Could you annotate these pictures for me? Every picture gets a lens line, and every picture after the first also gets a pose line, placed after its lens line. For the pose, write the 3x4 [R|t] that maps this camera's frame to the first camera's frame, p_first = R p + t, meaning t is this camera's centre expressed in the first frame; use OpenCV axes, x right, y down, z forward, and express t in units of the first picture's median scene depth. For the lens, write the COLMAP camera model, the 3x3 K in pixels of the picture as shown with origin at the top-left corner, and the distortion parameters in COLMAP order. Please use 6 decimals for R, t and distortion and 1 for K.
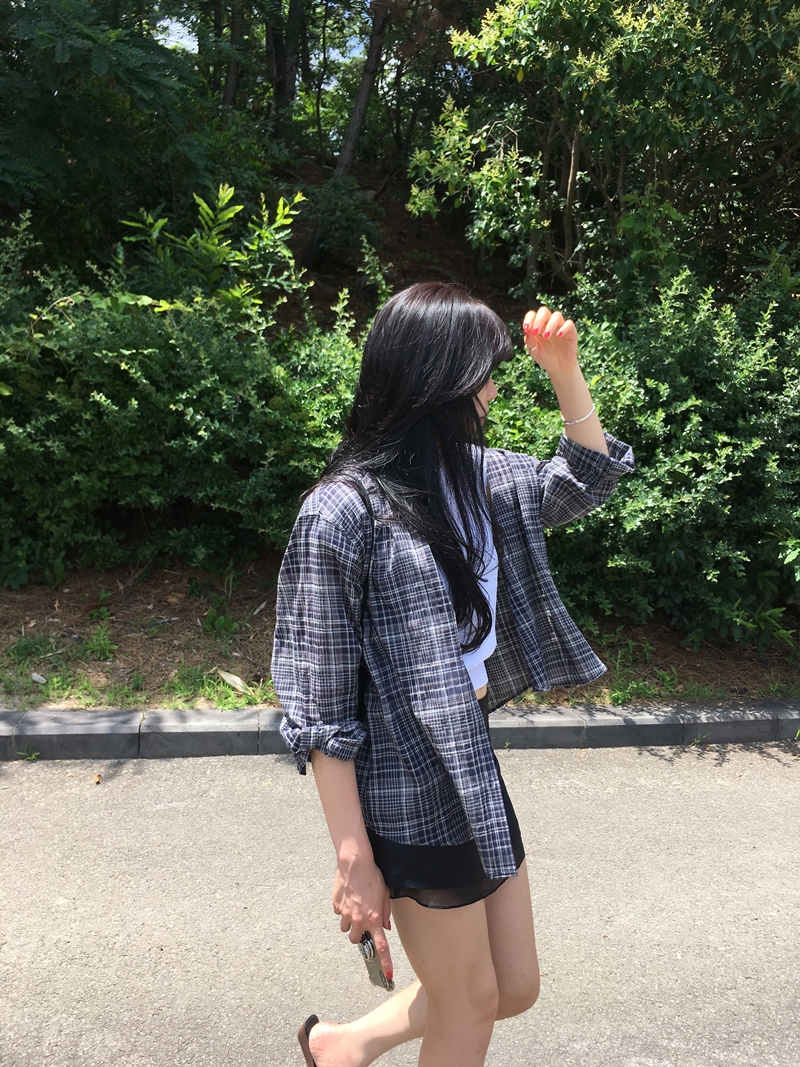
lens RADIAL K [[889.5, 0, 402.9], [0, 889.5, 533.0], [0, 0, 1]] dist [0.029944, -0.037062]
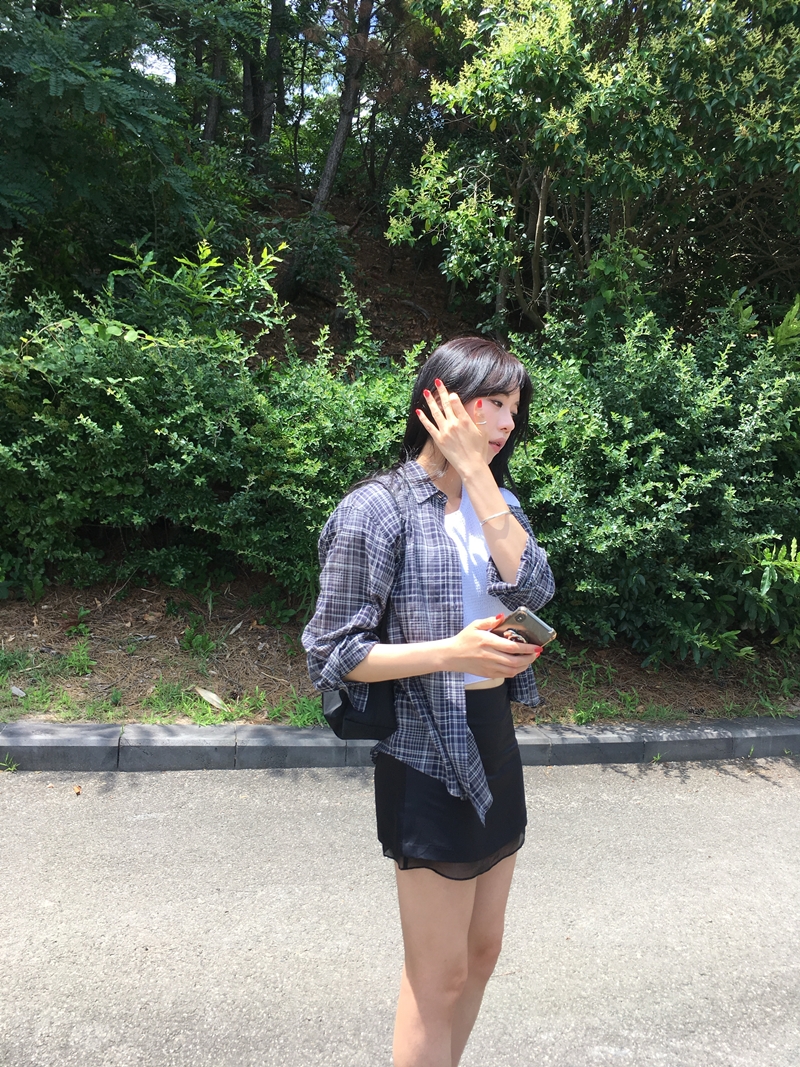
lens RADIAL K [[889.5, 0, 409.9], [0, 889.5, 531.7], [0, 0, 1]] dist [0.029944, -0.037062]
pose [[0.998739, 0.015576, 0.047723, -0.012563], [-0.013902, 0.999283, -0.035215, 0.008174], [-0.048237, 0.034507, 0.998240, -0.037675]]
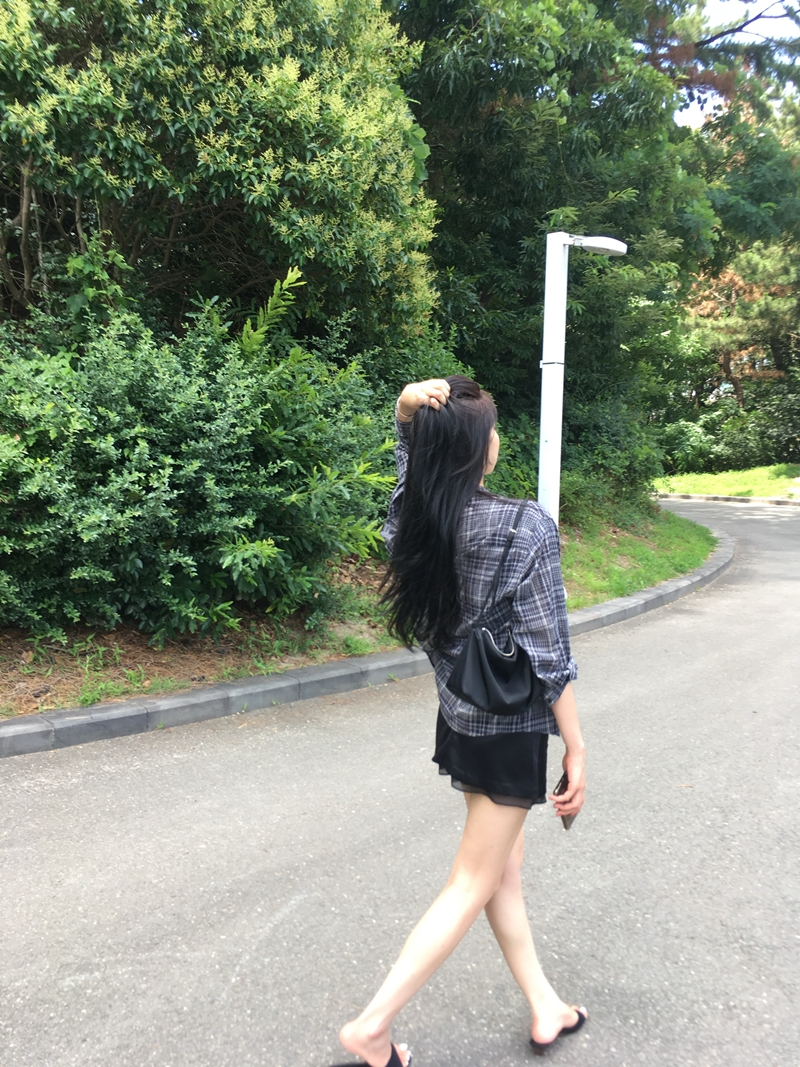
lens RADIAL K [[889.5, 0, 422.7], [0, 889.5, 534.1], [0, 0, 1]] dist [0.029944, -0.037062]
pose [[0.852035, -0.038464, 0.522070, 0.031599], [0.049784, 0.998731, -0.007667, 0.013597], [-0.521112, 0.032524, 0.852868, -0.151643]]
